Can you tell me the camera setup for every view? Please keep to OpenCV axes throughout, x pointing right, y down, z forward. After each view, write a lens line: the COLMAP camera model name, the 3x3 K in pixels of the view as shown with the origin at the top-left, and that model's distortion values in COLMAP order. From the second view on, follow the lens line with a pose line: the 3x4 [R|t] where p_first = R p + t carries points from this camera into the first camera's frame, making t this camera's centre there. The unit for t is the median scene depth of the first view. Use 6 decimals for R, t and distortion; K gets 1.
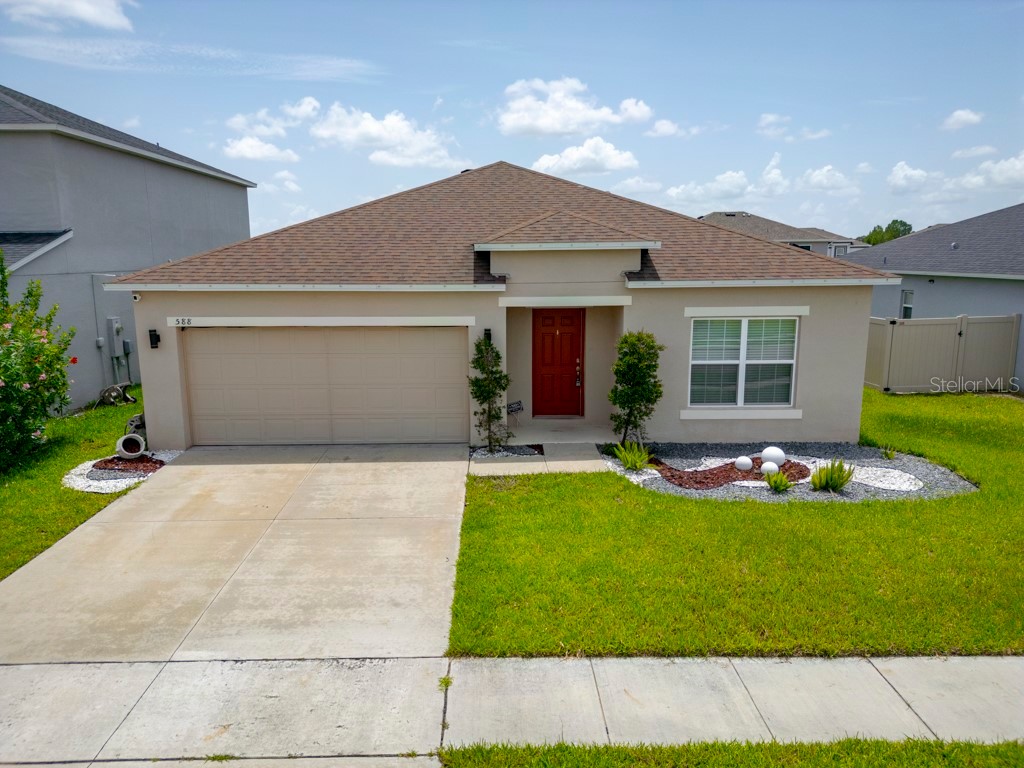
lens RADIAL K [[718.6, 0, 512.0], [0, 718.6, 384.0], [0, 0, 1]] dist [0.069157, -0.071406]
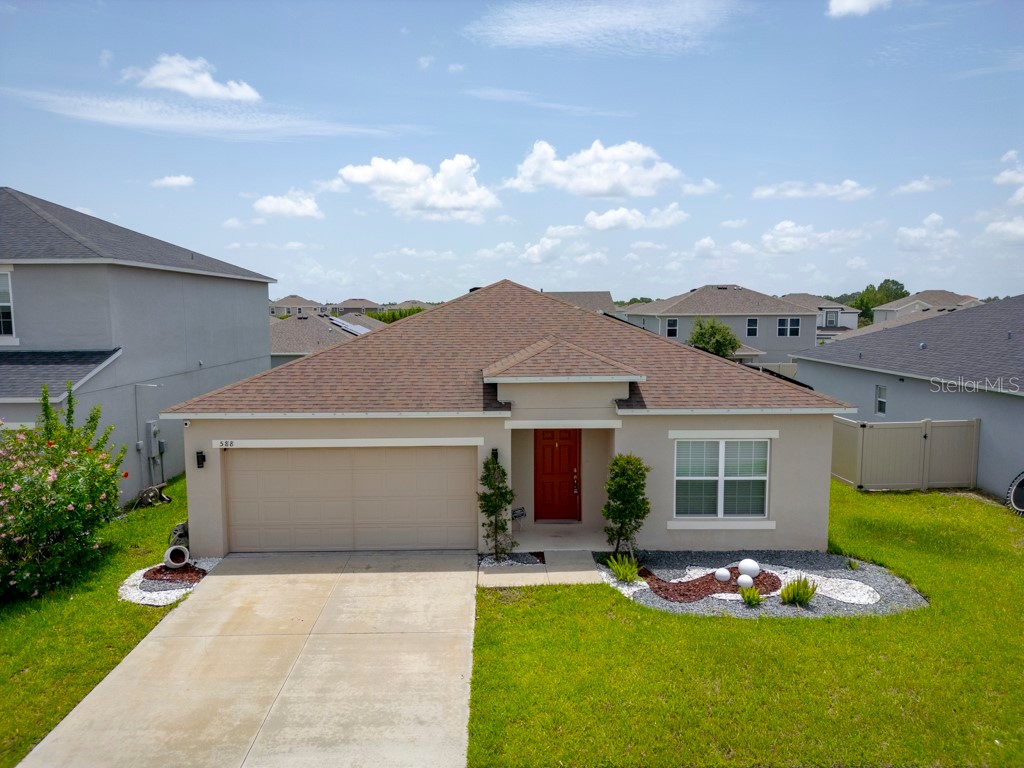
lens RADIAL K [[718.6, 0, 512.0], [0, 718.6, 384.0], [0, 0, 1]] dist [0.069157, -0.071406]
pose [[0.999998, 0.001702, 0.000770, -0.008454], [-0.001642, 0.997390, -0.072182, -0.103987], [-0.000891, 0.072181, 0.997391, -0.144327]]
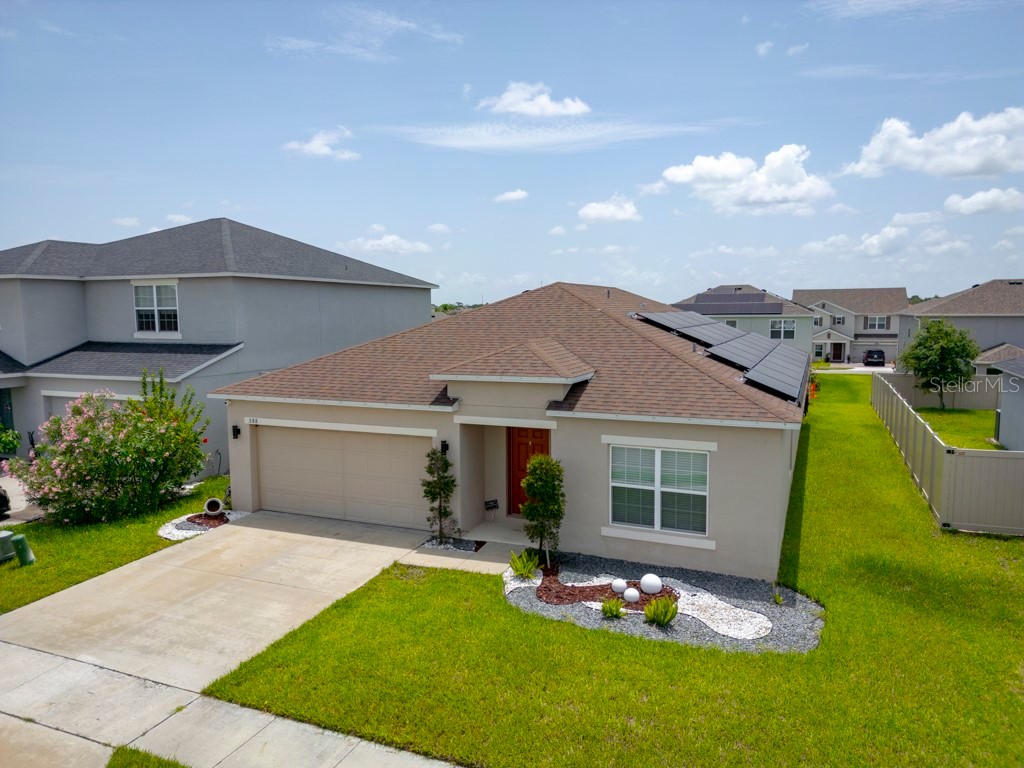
lens RADIAL K [[718.6, 0, 512.0], [0, 718.6, 384.0], [0, 0, 1]] dist [0.069157, -0.071406]
pose [[0.912104, 0.042316, -0.407769, 0.604181], [-0.071484, 0.995837, -0.056553, -0.119861], [0.403679, 0.080731, 0.911332, -0.082484]]
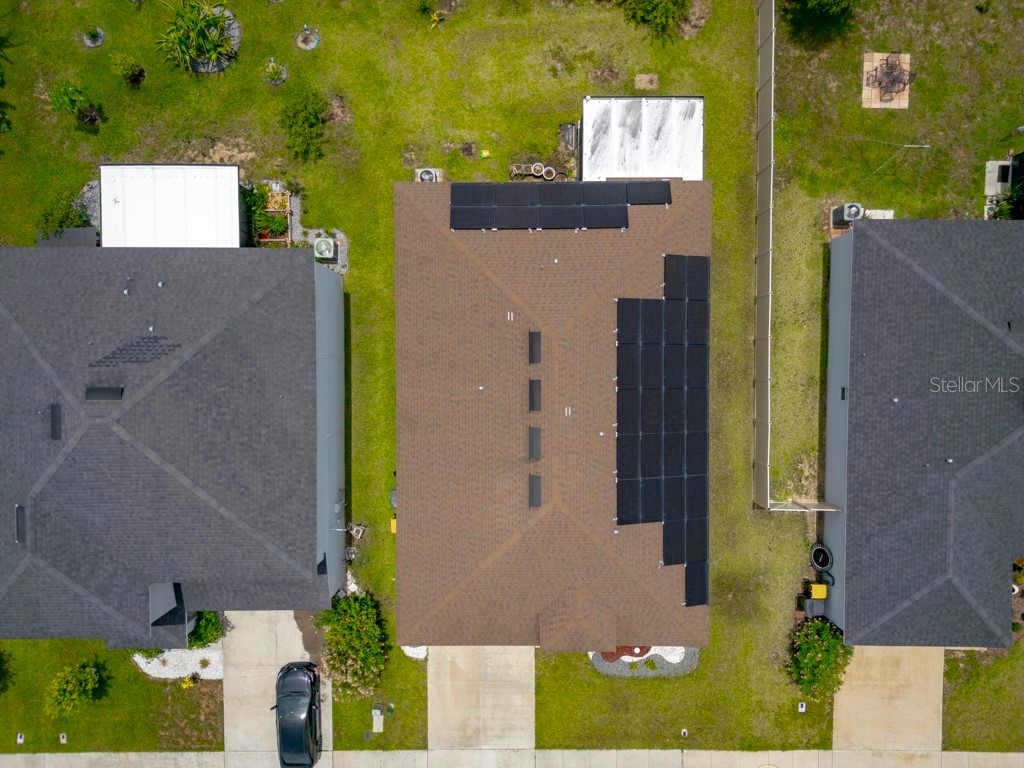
lens RADIAL K [[718.6, 0, 512.0], [0, 718.6, 384.0], [0, 0, 1]] dist [0.069157, -0.071406]
pose [[0.999766, 0.021044, 0.004974, -0.187685], [-0.008033, 0.147909, 0.988968, -2.892610], [0.020076, -0.988777, 0.148044, 1.582598]]
